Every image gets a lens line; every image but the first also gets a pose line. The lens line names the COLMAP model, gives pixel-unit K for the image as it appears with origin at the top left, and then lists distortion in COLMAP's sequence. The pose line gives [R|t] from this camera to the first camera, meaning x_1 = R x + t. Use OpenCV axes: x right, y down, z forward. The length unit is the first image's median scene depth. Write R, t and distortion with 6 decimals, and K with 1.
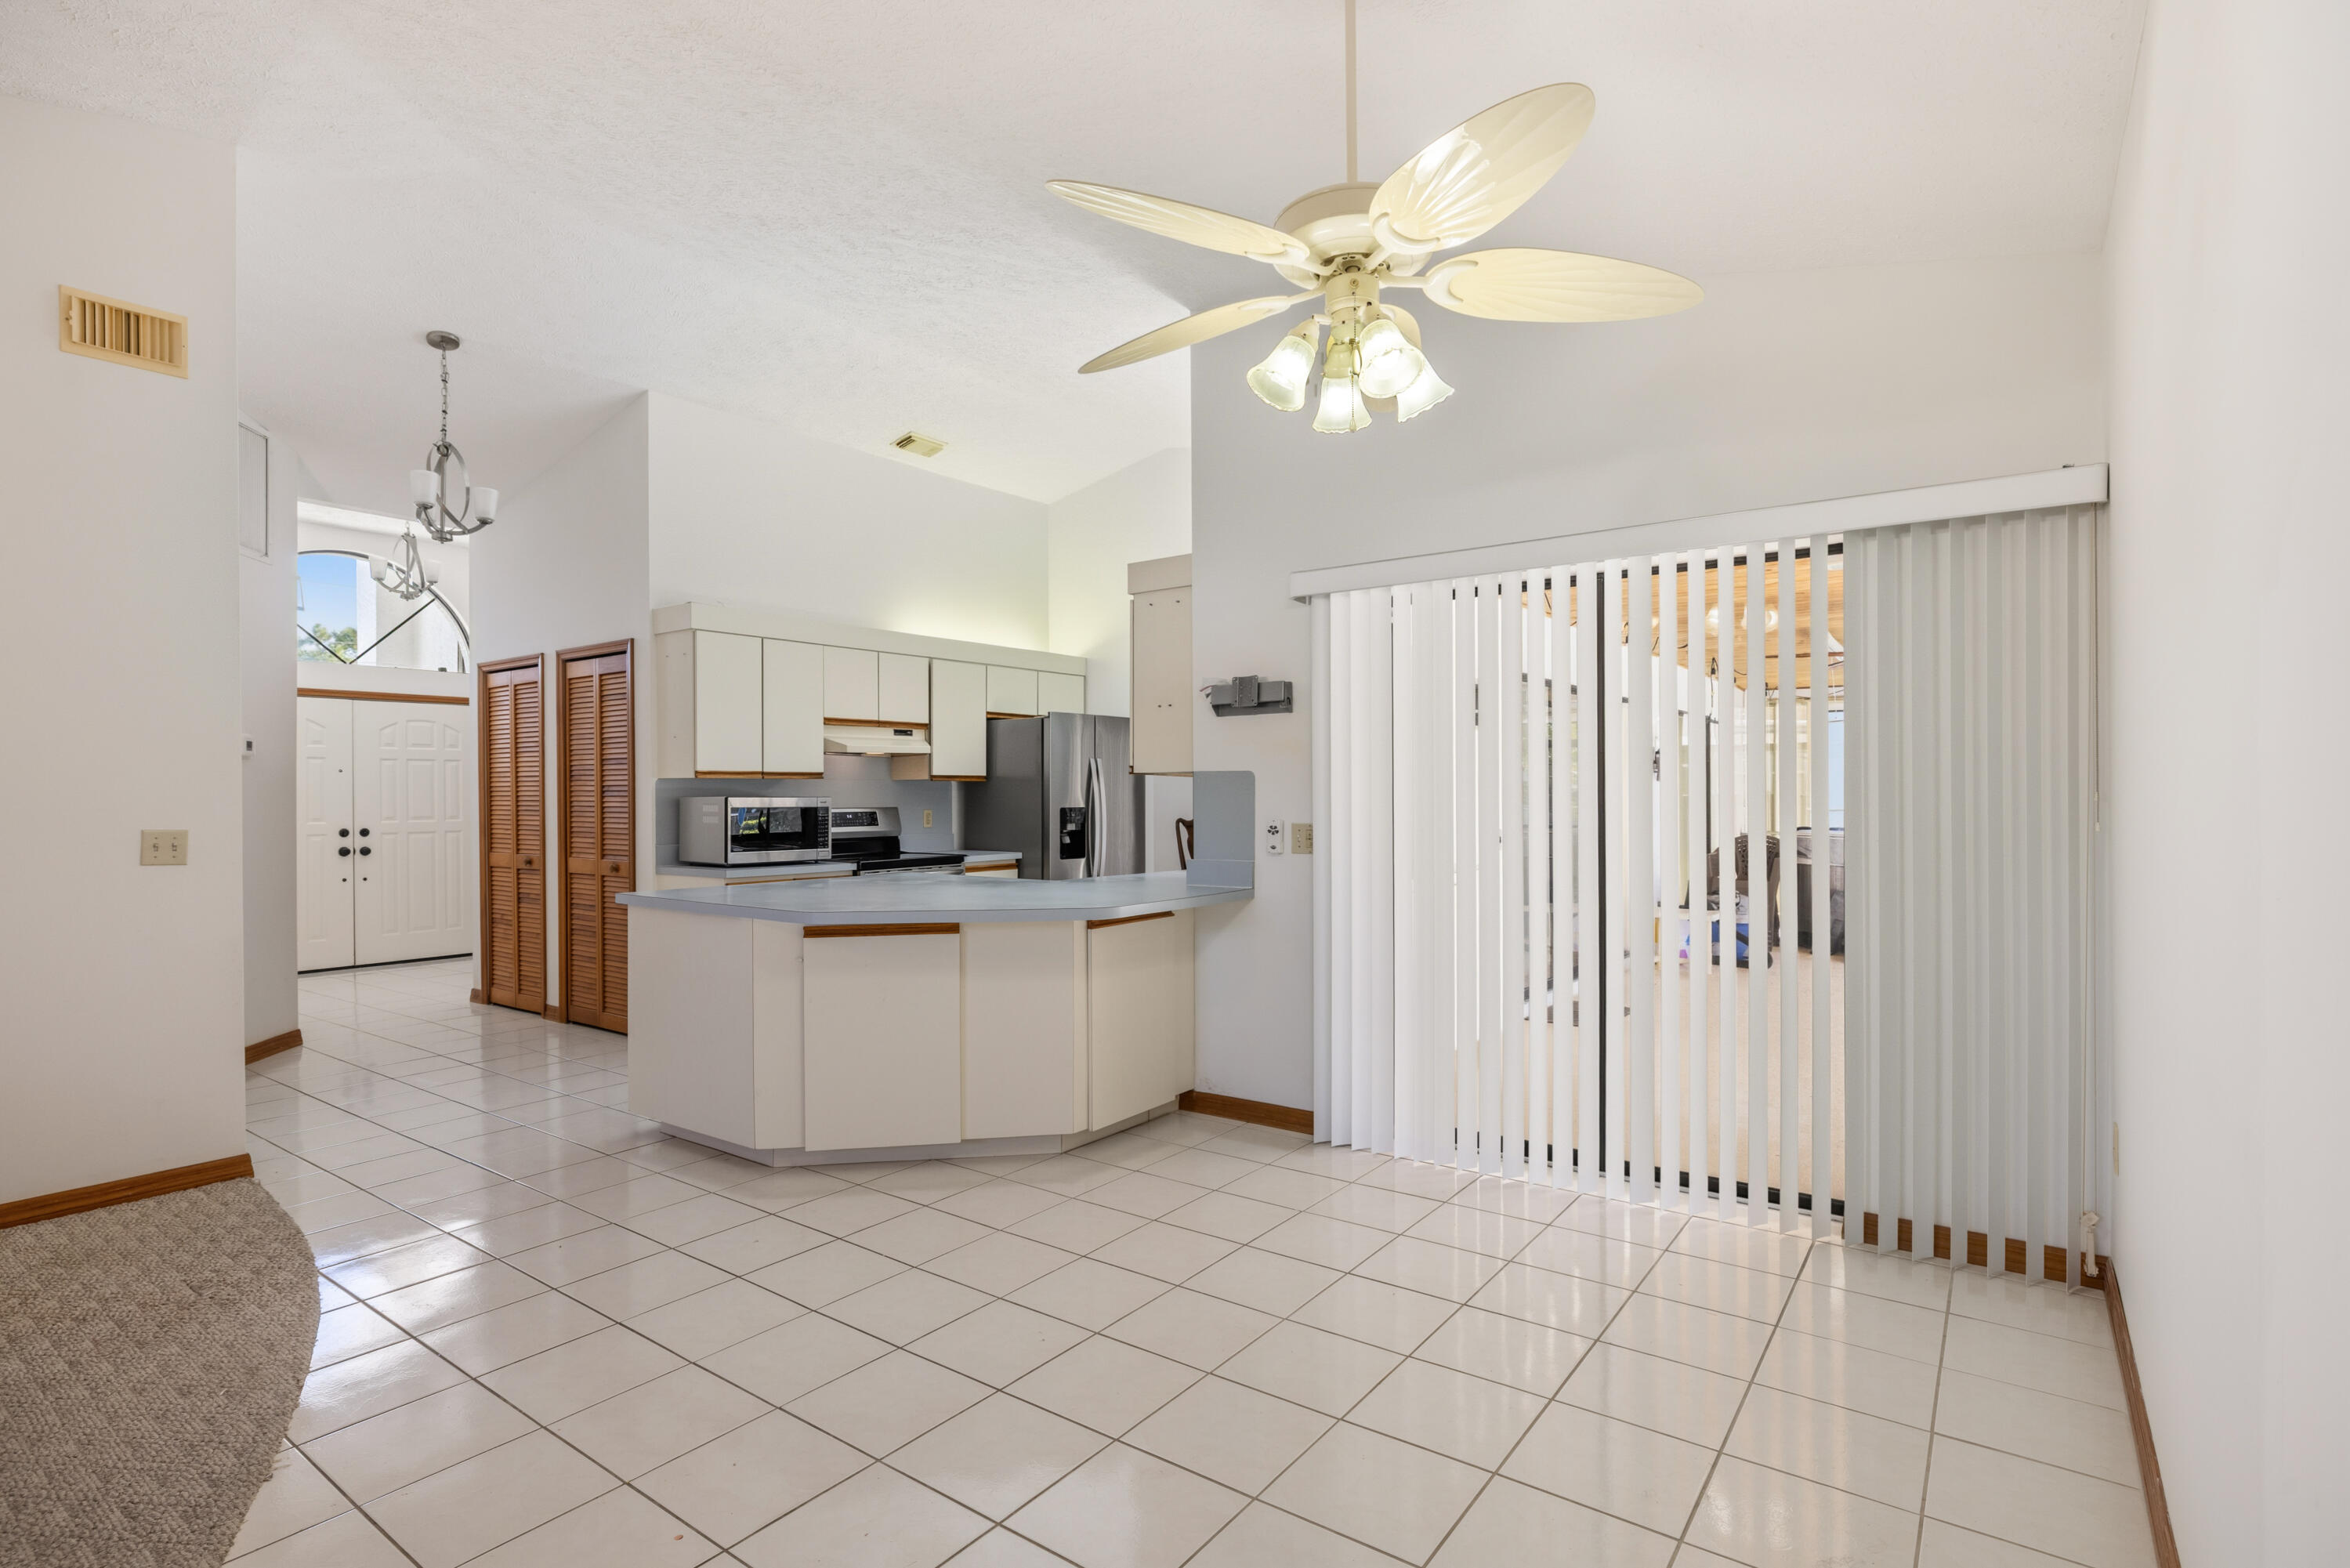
lens RADIAL K [[1131.9, 0, 1167.5], [0, 1131.9, 802.2], [0, 0, 1]] dist [0.002940, 0.001409]
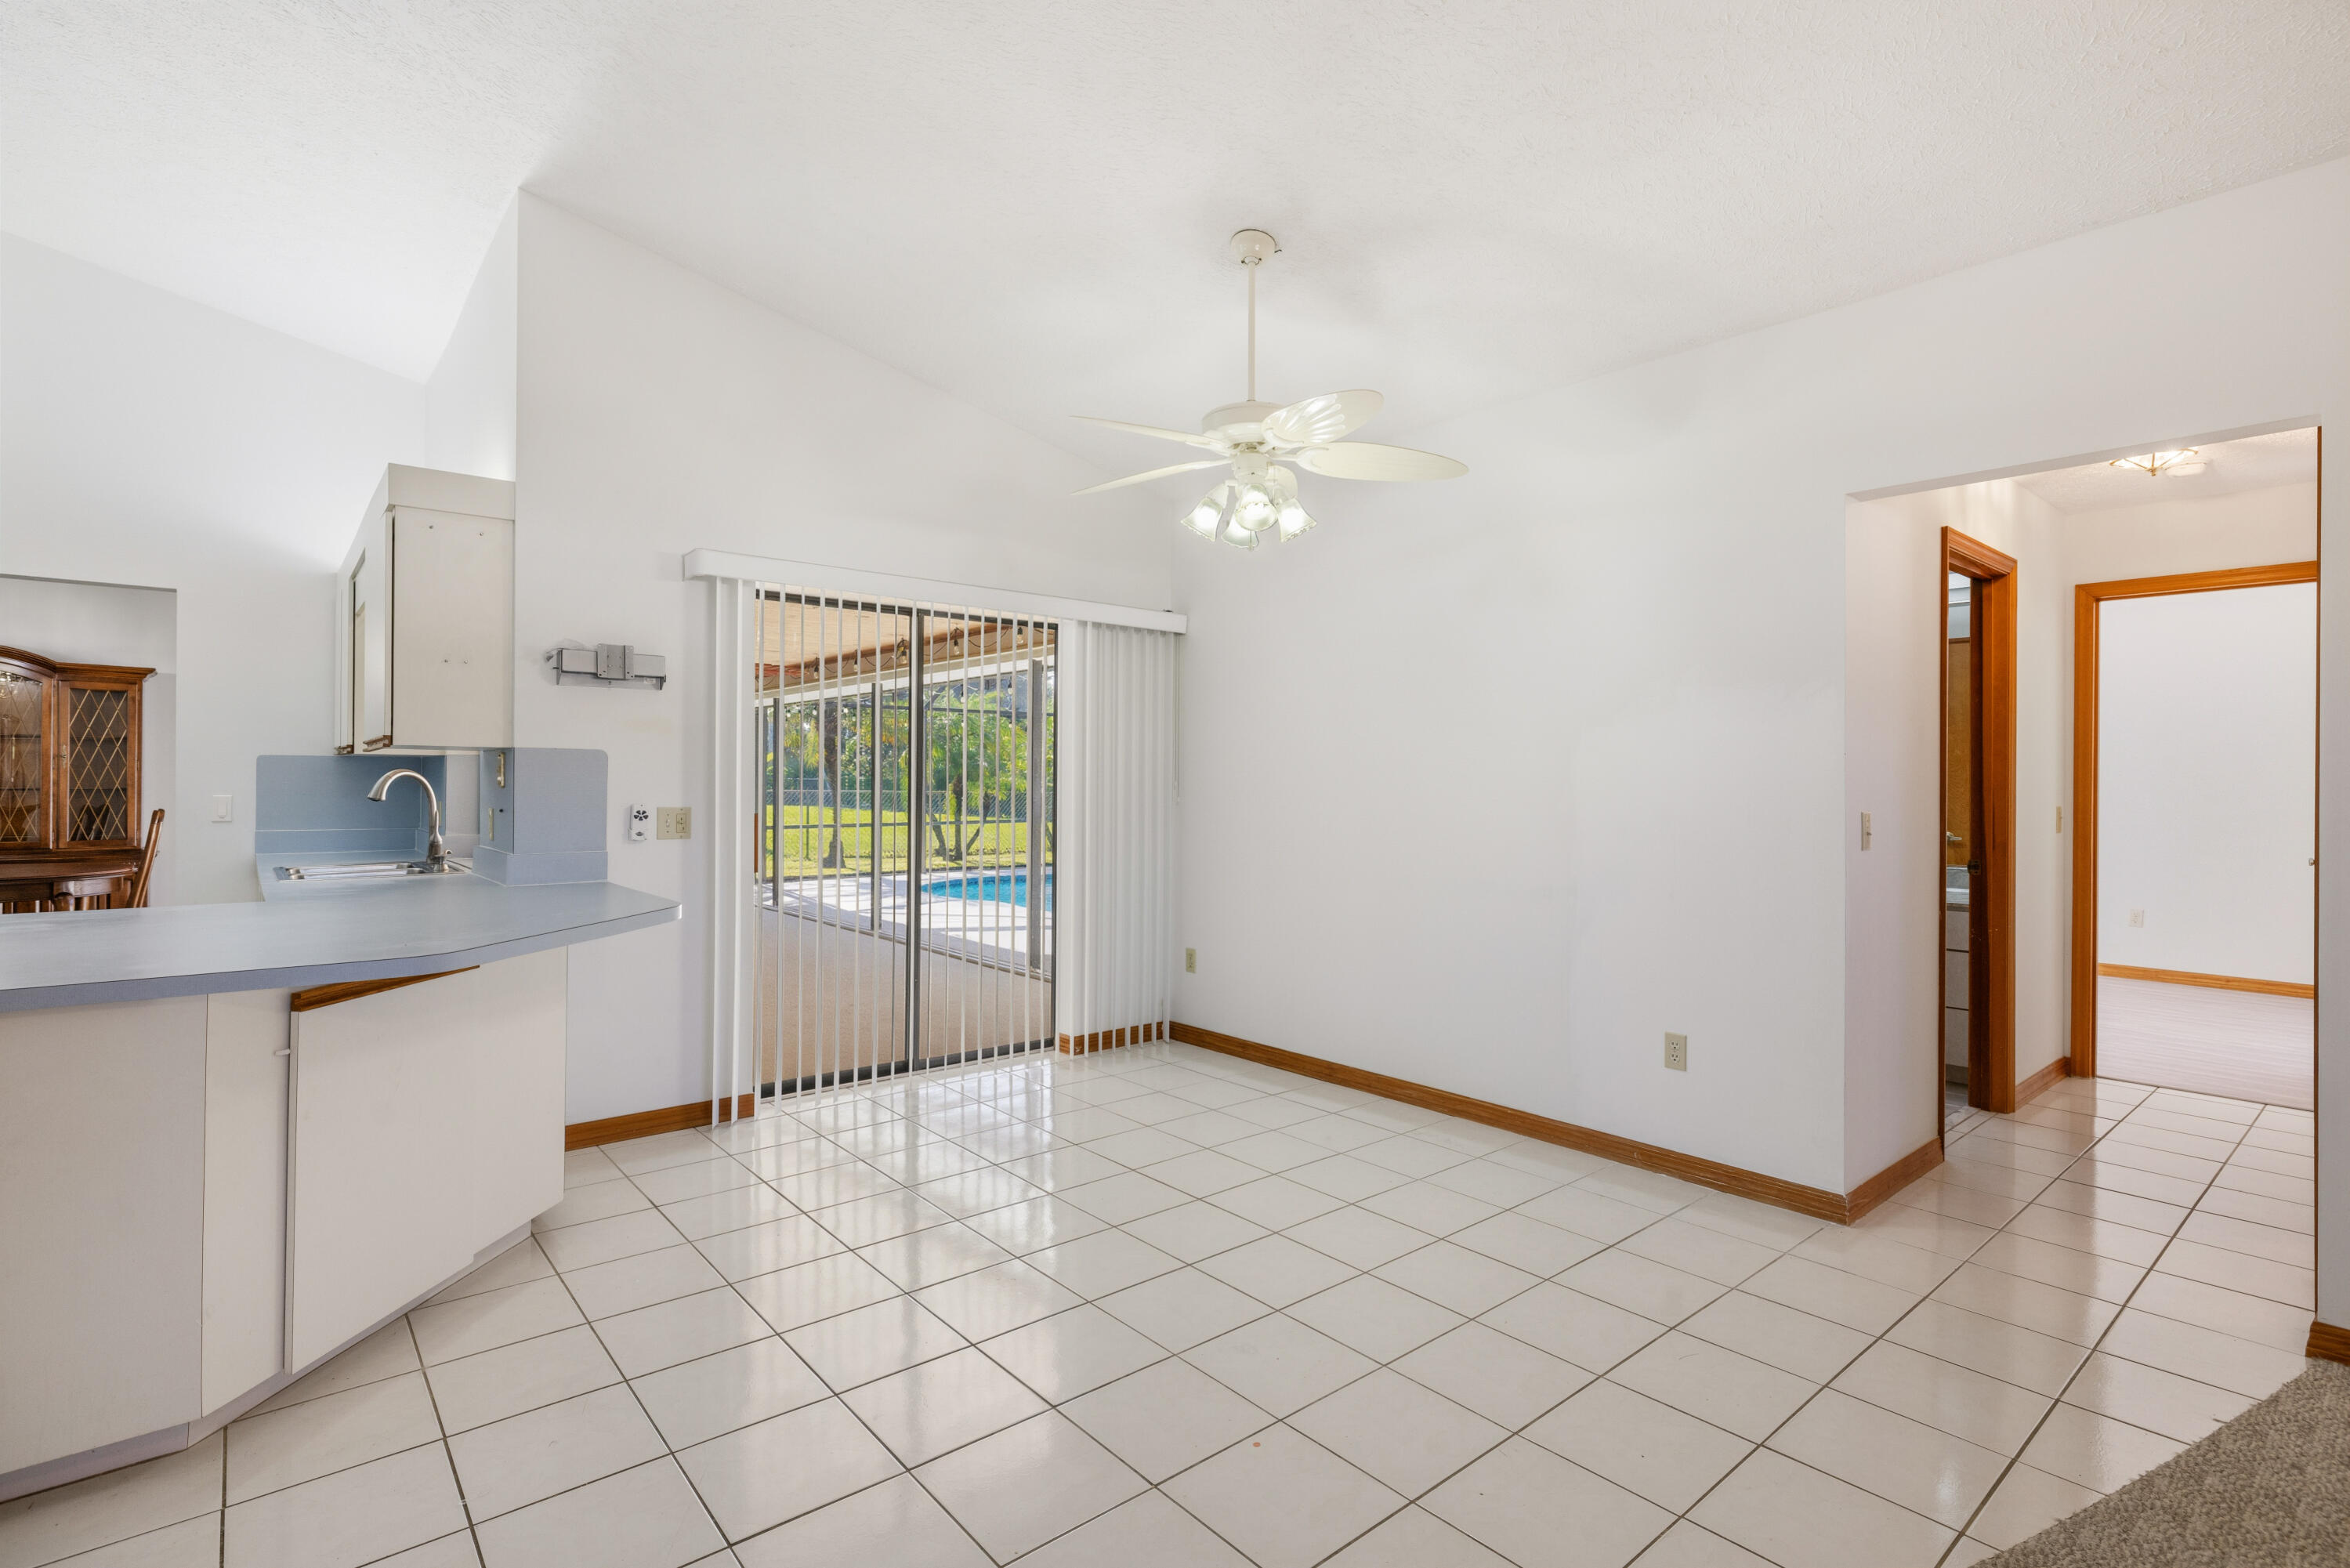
lens RADIAL K [[1104.4, 0, 1169.6], [0, 1104.4, 778.8], [0, 0, 1]] dist [0.001307, -0.000382]
pose [[0.238818, 0.006434, 0.971043, -0.684776], [-0.000391, 0.999979, -0.006530, 0.000386], [-0.971064, 0.001180, 0.238816, 0.370065]]
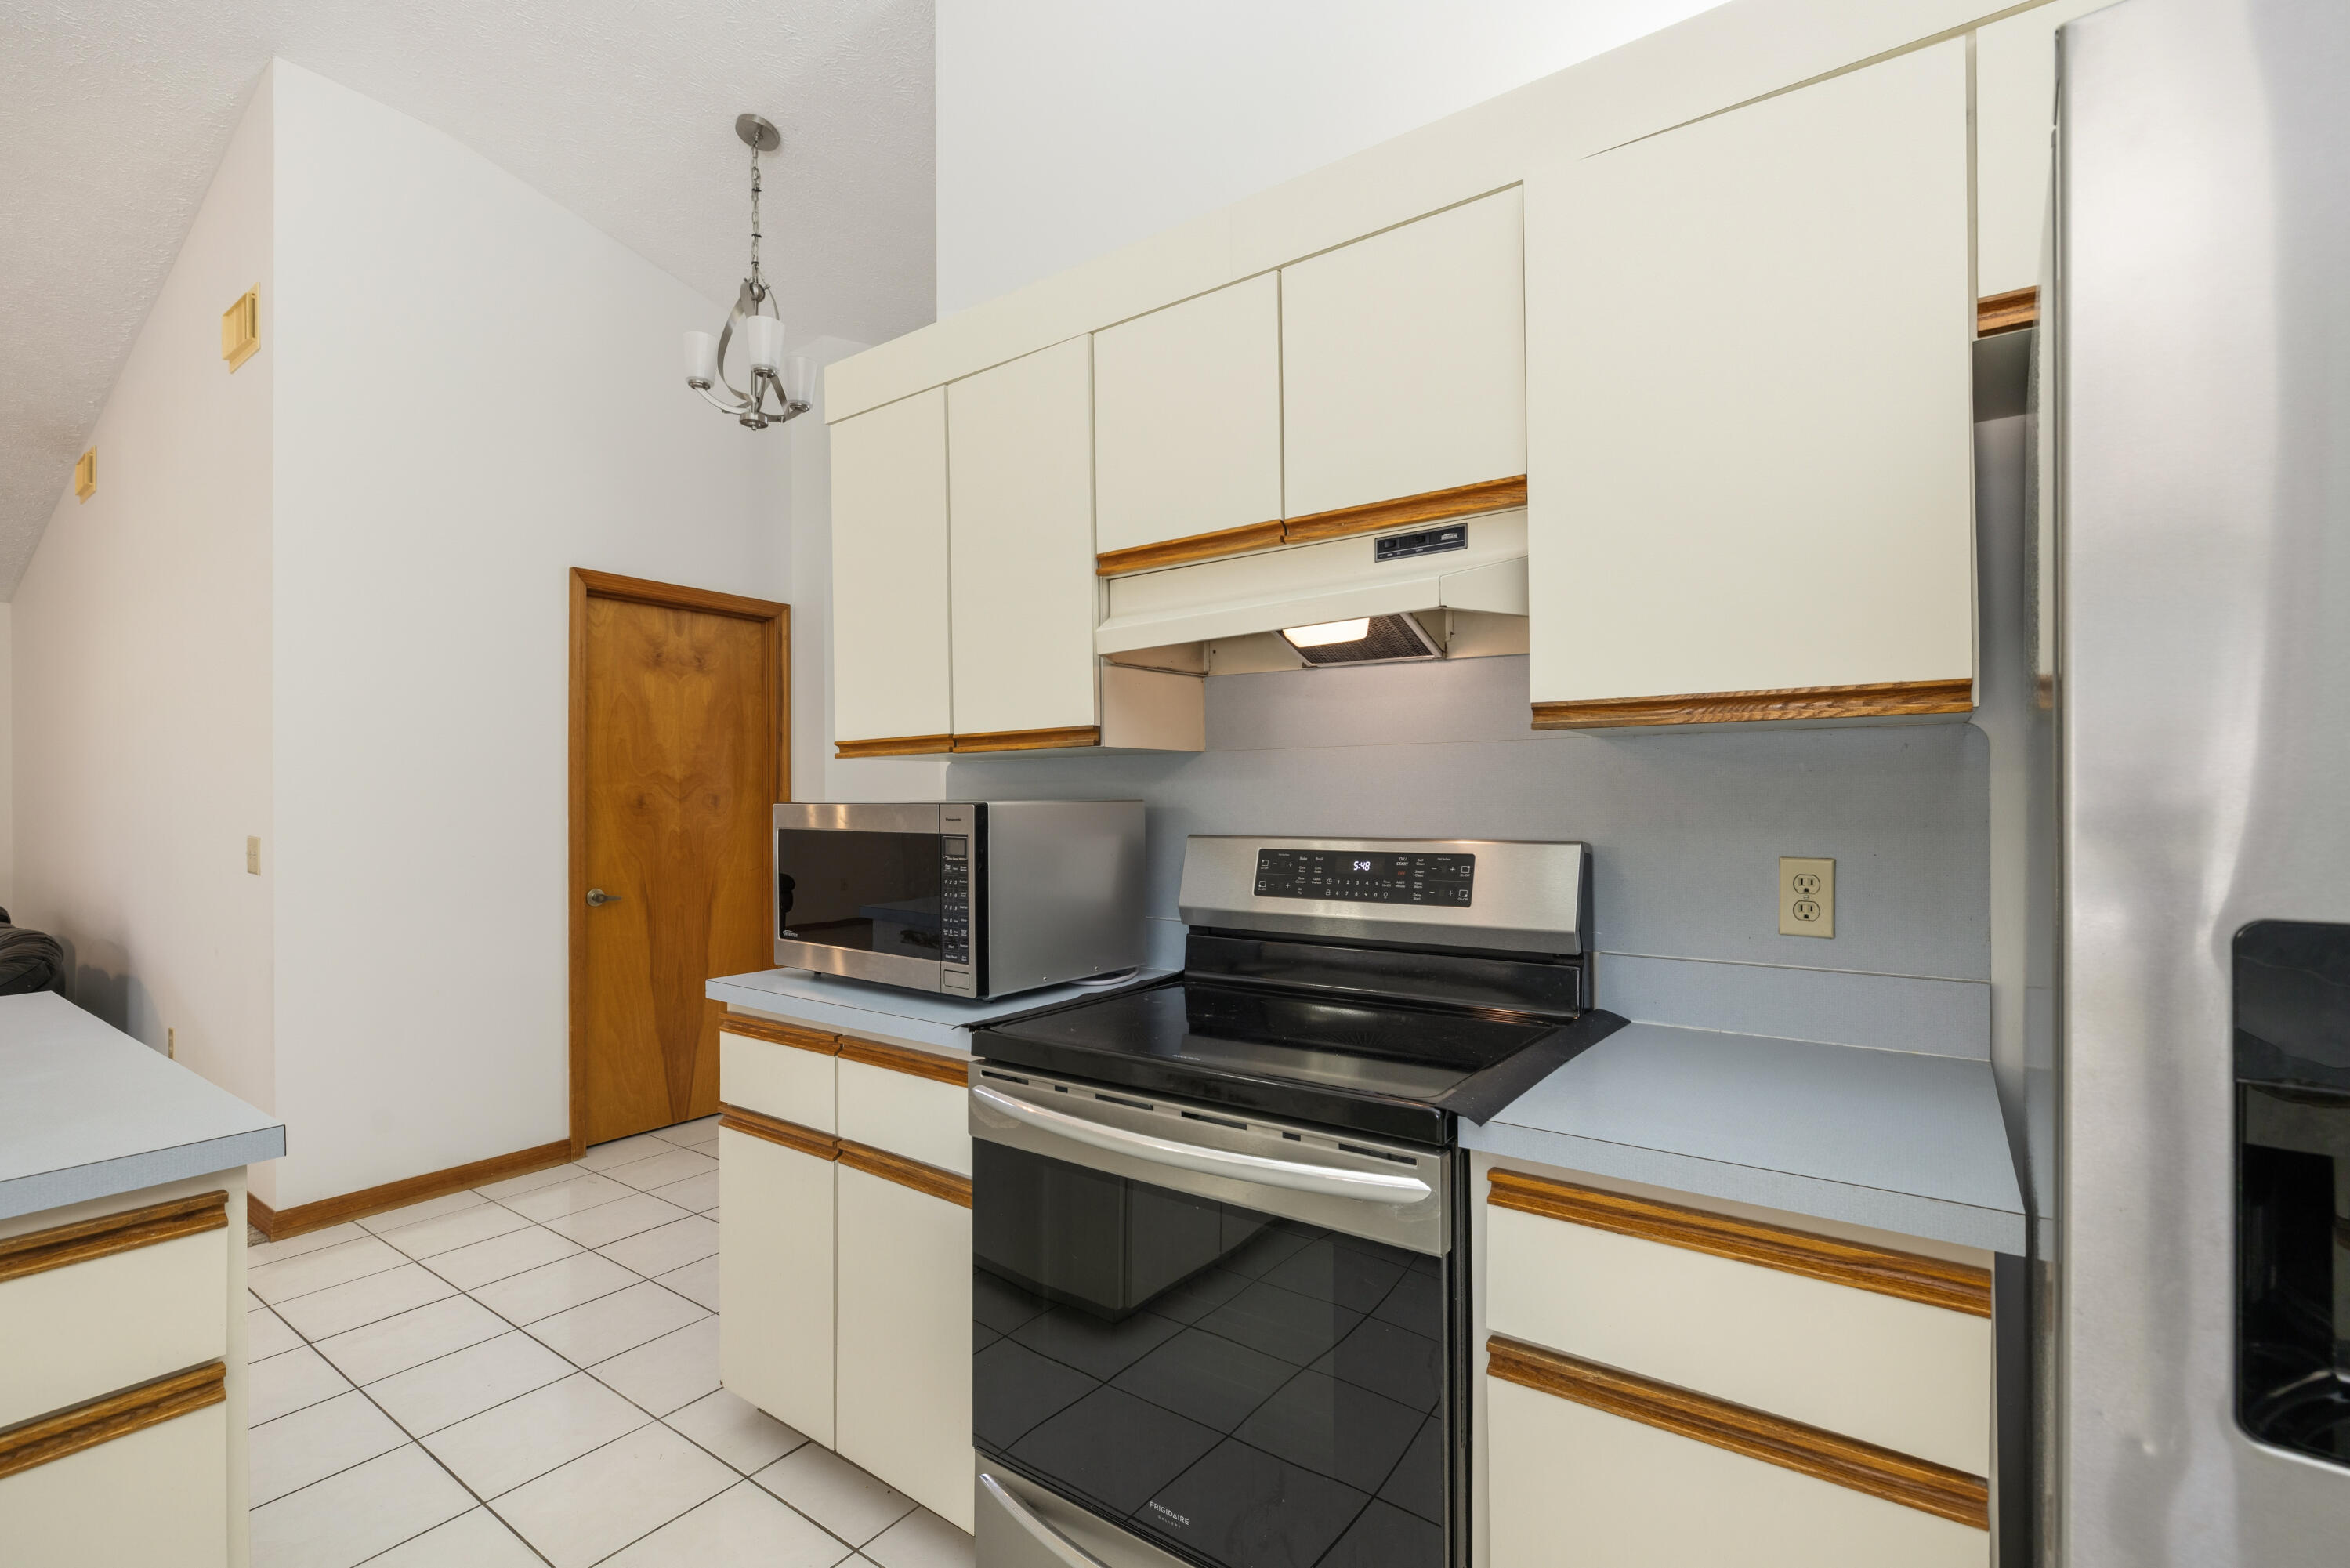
lens RADIAL K [[1060.6, 0, 1175.6], [0, 1060.6, 803.7], [0, 0, 1]] dist [-0.012070, 0.005614]
pose [[0.007396, 0.008422, -0.999937, -0.002681], [-0.000496, 0.999964, 0.008419, -0.009596], [0.999973, 0.000433, 0.007400, 1.498557]]
